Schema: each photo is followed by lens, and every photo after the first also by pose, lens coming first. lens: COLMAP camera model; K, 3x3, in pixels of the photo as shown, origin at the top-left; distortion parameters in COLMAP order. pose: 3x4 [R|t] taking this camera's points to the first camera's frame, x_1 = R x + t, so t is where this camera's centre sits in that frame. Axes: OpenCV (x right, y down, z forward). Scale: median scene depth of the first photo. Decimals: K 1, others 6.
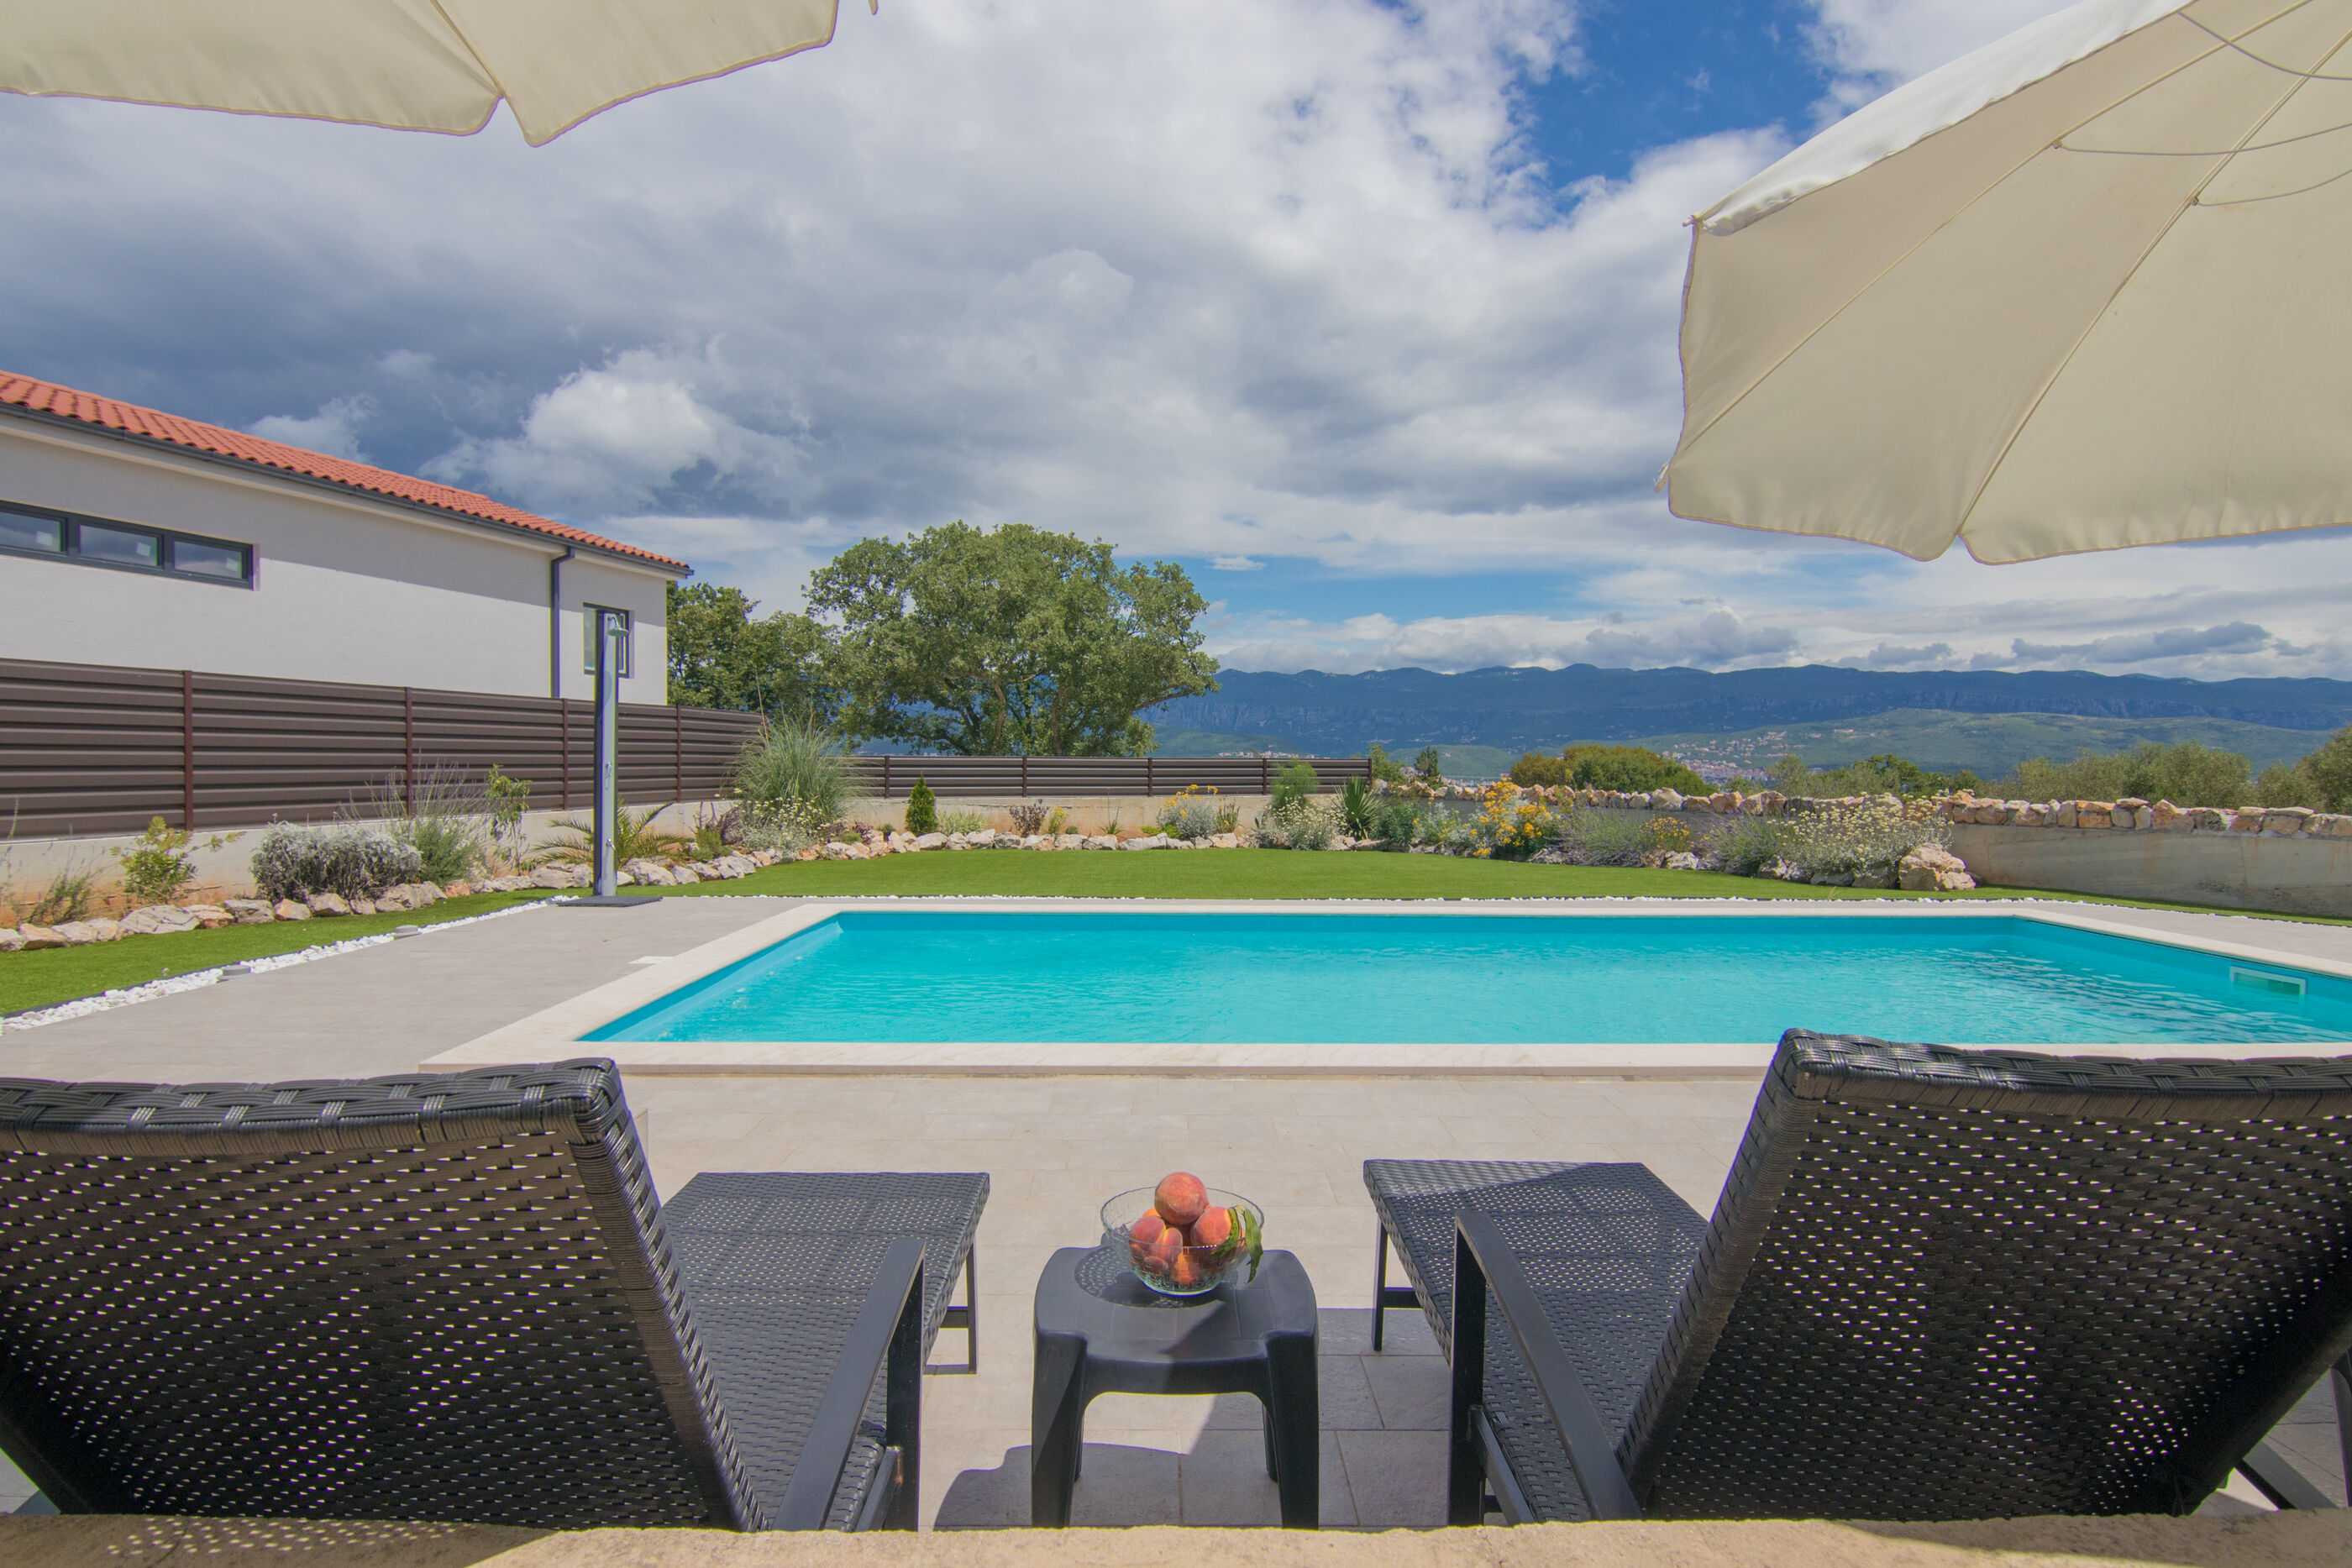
lens RADIAL K [[1243.2, 0, 1176.0], [0, 1243.2, 784.0], [0, 0, 1]] dist [-0.001959, -0.018503]
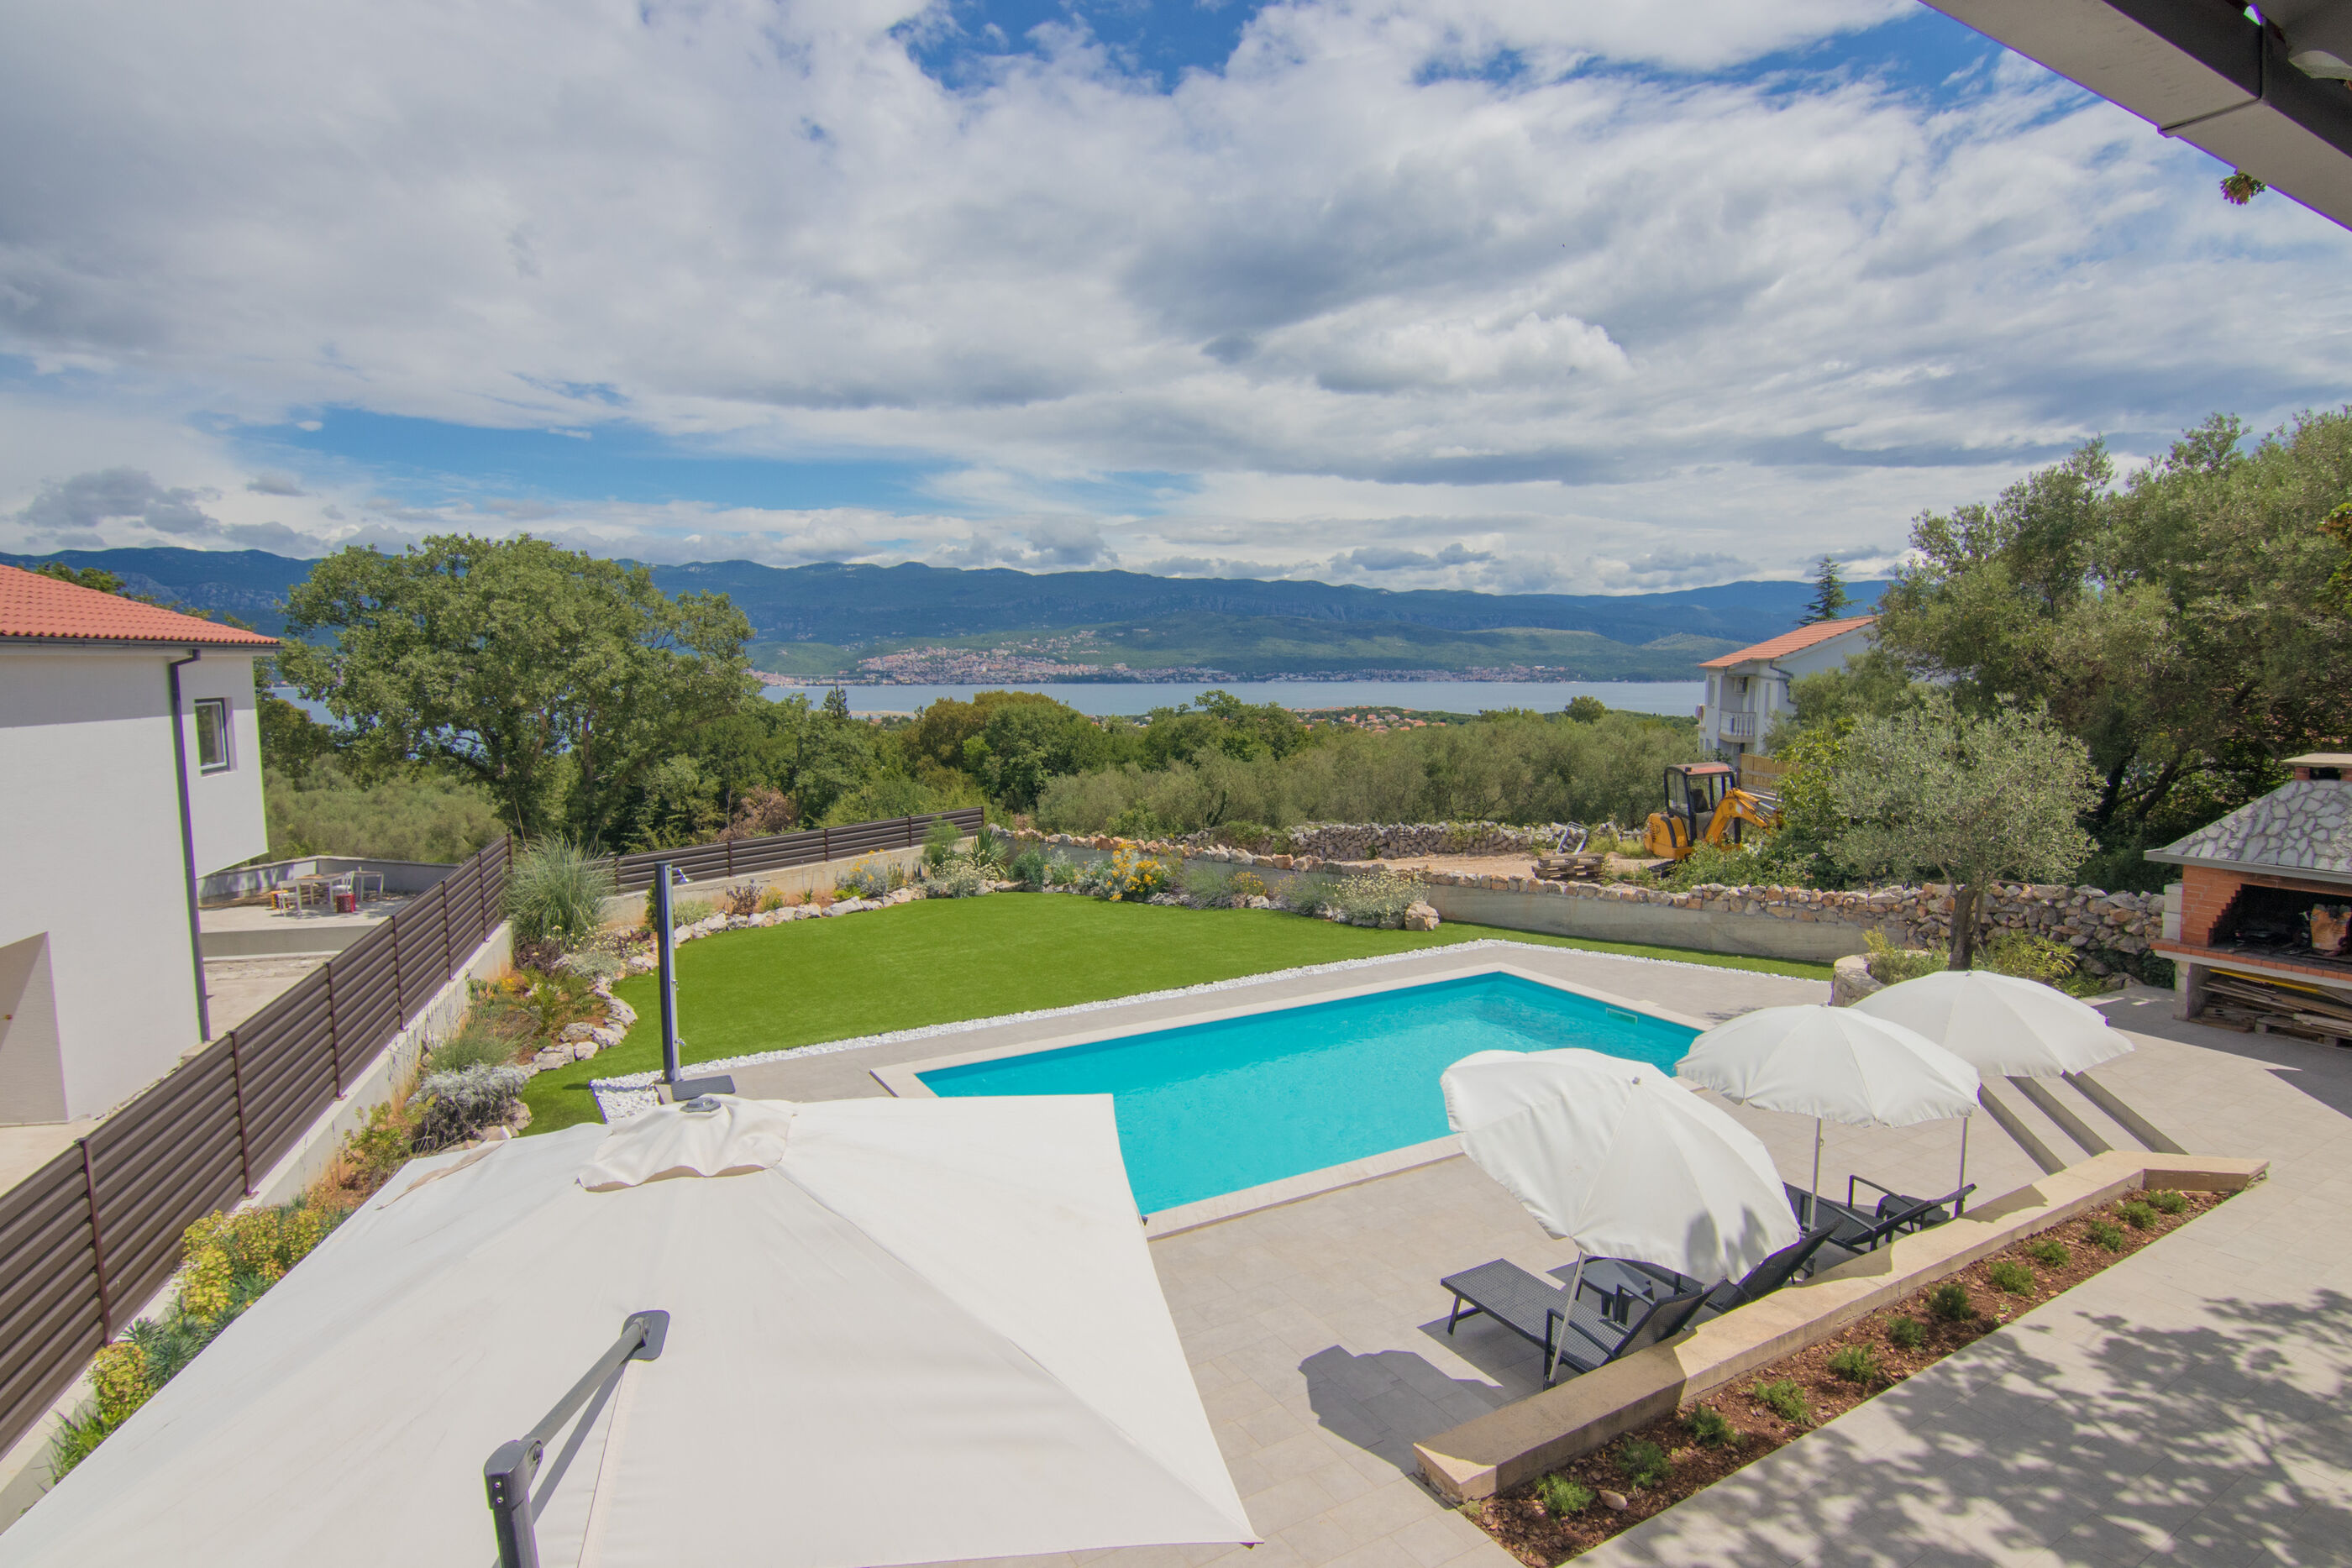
lens RADIAL K [[1243.2, 0, 1176.0], [0, 1243.2, 784.0], [0, 0, 1]] dist [-0.001959, -0.018503]
pose [[0.864731, -0.056993, 0.498991, -0.341974], [0.013471, 0.995815, 0.090394, -0.176705], [-0.502054, -0.071445, 0.861880, -0.191325]]
